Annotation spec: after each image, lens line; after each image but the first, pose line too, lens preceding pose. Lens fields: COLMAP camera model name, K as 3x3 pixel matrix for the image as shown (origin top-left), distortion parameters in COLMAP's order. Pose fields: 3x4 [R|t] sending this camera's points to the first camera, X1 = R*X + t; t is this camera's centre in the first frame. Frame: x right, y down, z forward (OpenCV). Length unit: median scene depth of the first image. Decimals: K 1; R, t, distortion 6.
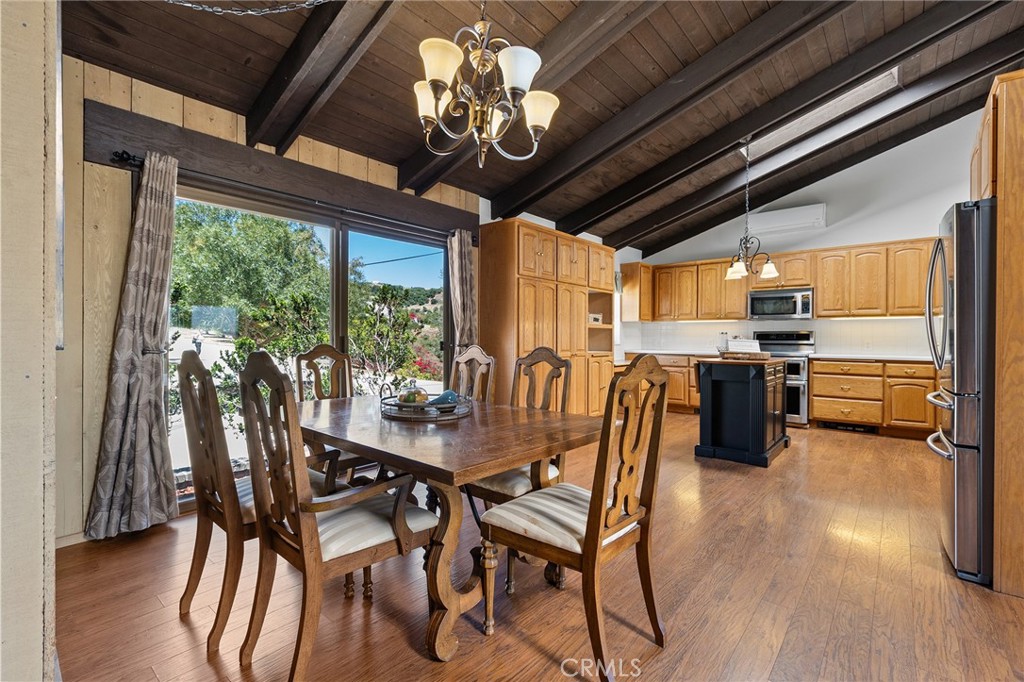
lens RADIAL K [[461.7, 0, 514.7], [0, 461.7, 340.8], [0, 0, 1]] dist [-0.001020, 0.000058]
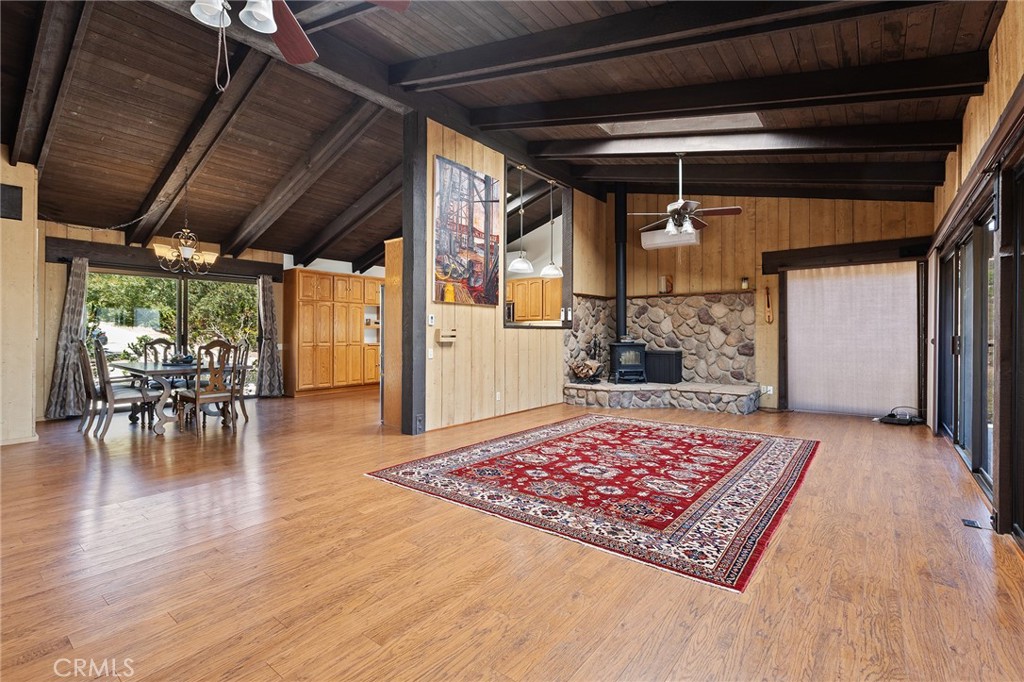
lens RADIAL K [[462.5, 0, 518.2], [0, 462.5, 332.7], [0, 0, 1]] dist [-0.000171, -0.000347]
pose [[0.999288, -0.004092, 0.037495, 0.638930], [0.004425, 0.999951, -0.008811, 0.004254], [-0.037457, 0.008971, 0.999258, -0.665813]]
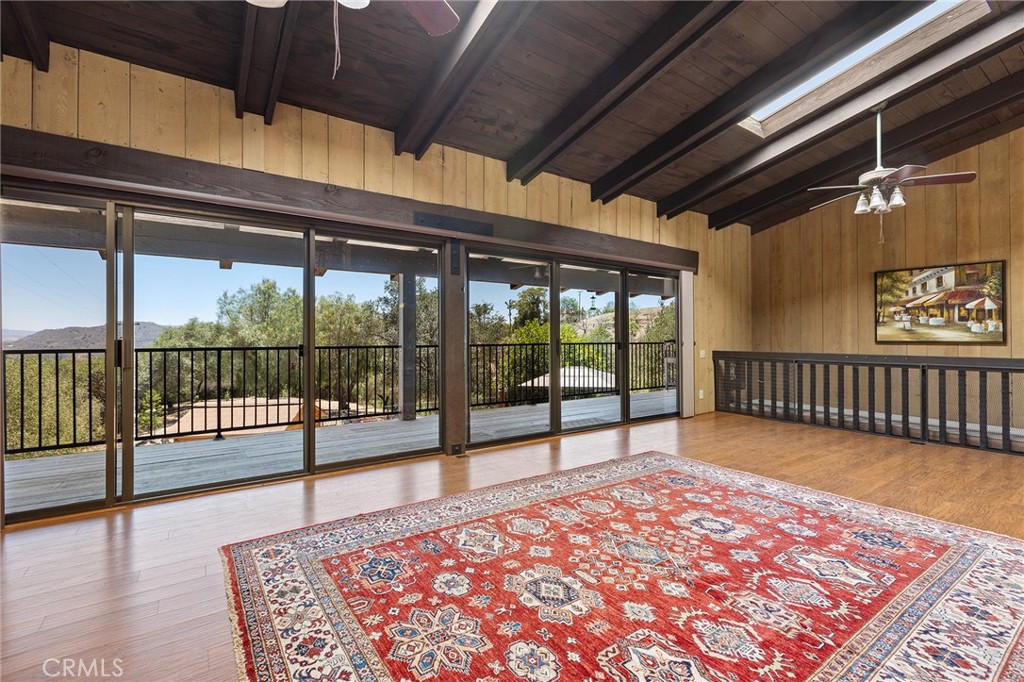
lens RADIAL K [[462.5, 0, 518.2], [0, 462.5, 332.7], [0, 0, 1]] dist [-0.000171, -0.000347]
pose [[-0.968207, -0.002287, 0.250139, 0.848619], [-0.003498, 0.999984, -0.004399, -0.000746], [-0.250125, -0.005134, -0.968200, 0.528153]]
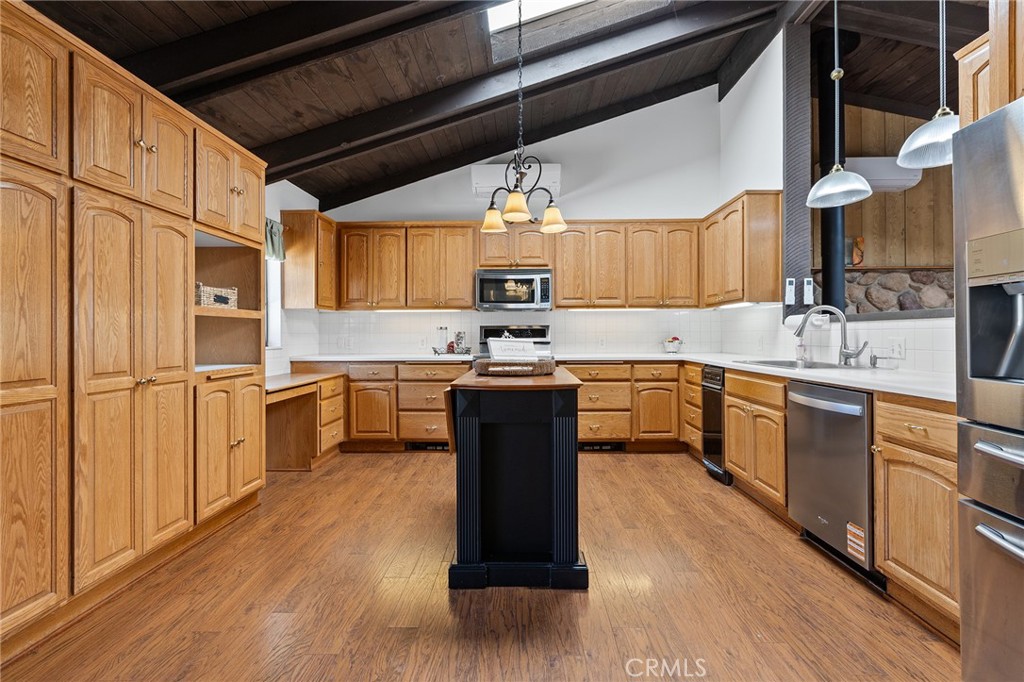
lens RADIAL K [[462.5, 0, 518.2], [0, 462.5, 332.7], [0, 0, 1]] dist [-0.000171, -0.000347]
pose [[0.775573, -0.005821, 0.631231, 0.117769], [0.012046, 0.999912, -0.005580, -0.005466], [-0.631142, 0.011931, 0.775575, 0.460671]]
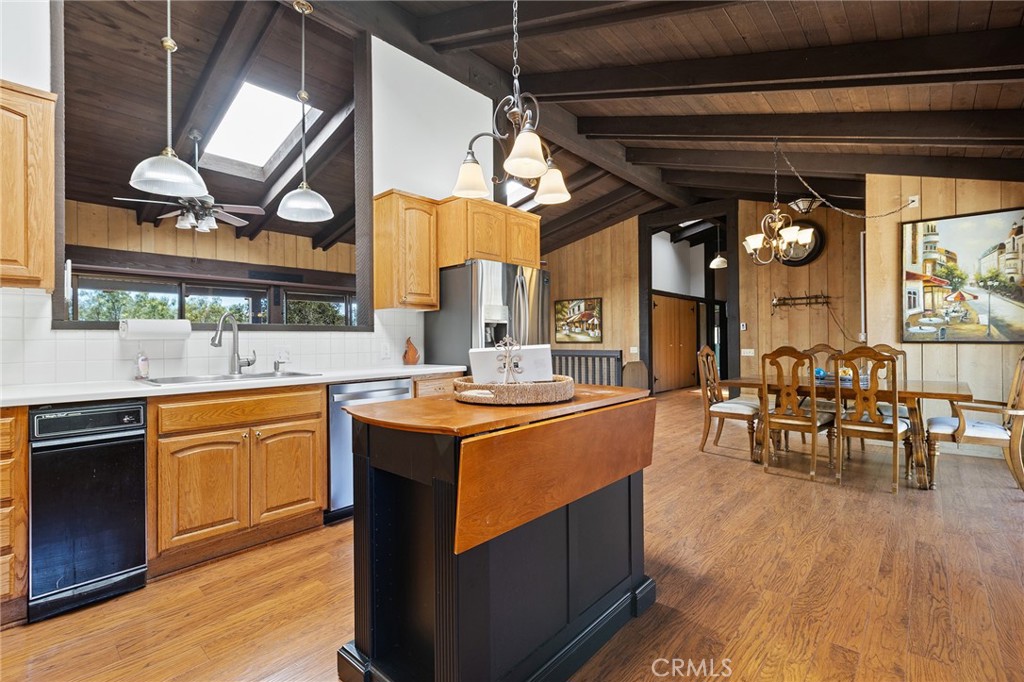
lens RADIAL K [[462.5, 0, 518.2], [0, 462.5, 332.7], [0, 0, 1]] dist [-0.000171, -0.000347]
pose [[-0.999595, 0.003871, 0.028186, 0.397725], [0.003622, 0.999954, -0.008897, -0.008252], [-0.028219, -0.008791, -0.999563, 1.136729]]
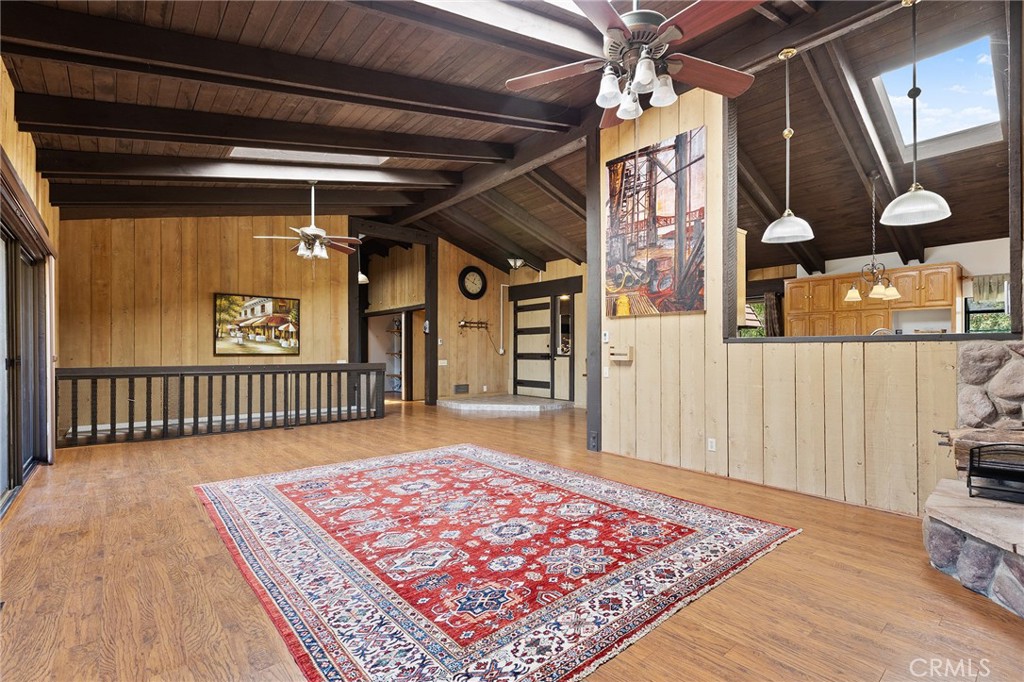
lens RADIAL K [[464.8, 0, 519.5], [0, 464.8, 352.0], [0, 0, 1]] dist [0.001453, 0.000368]
pose [[-0.151807, -0.002820, -0.988406, 1.424211], [-0.008819, 0.999960, -0.001498, 0.001308], [0.988371, 0.008489, -0.151826, 0.257141]]
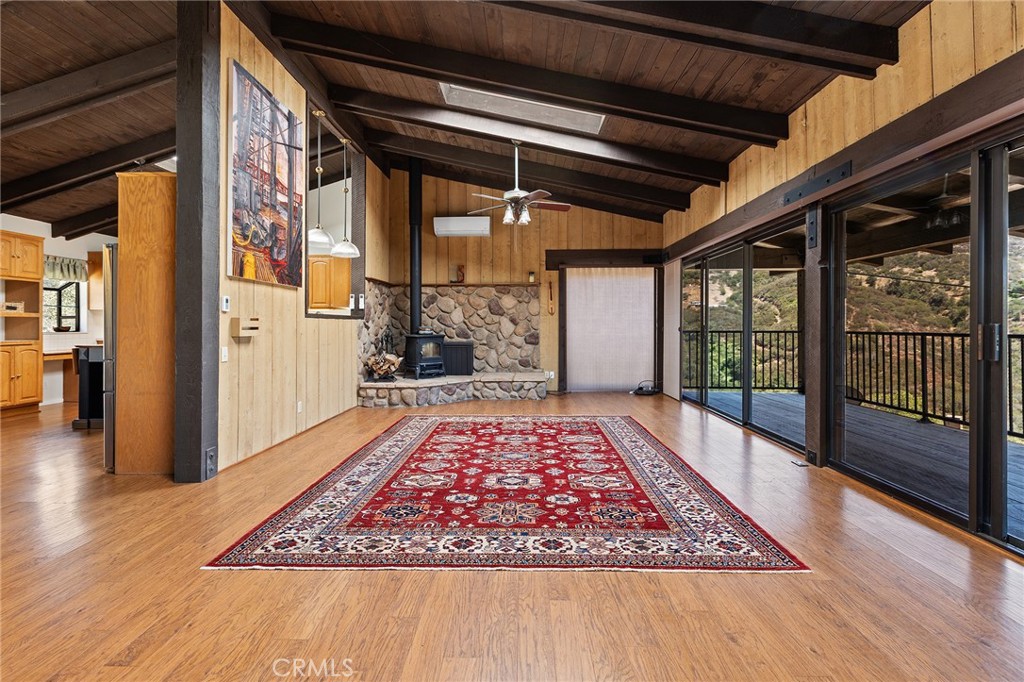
lens RADIAL K [[466.2, 0, 514.6], [0, 466.2, 324.0], [0, 0, 1]] dist [0.003231, 0.000389]
pose [[0.779784, -0.005972, 0.626020, 0.405020], [0.010522, 0.999938, -0.003568, 0.002837], [-0.625960, 0.009369, 0.779799, -0.460351]]
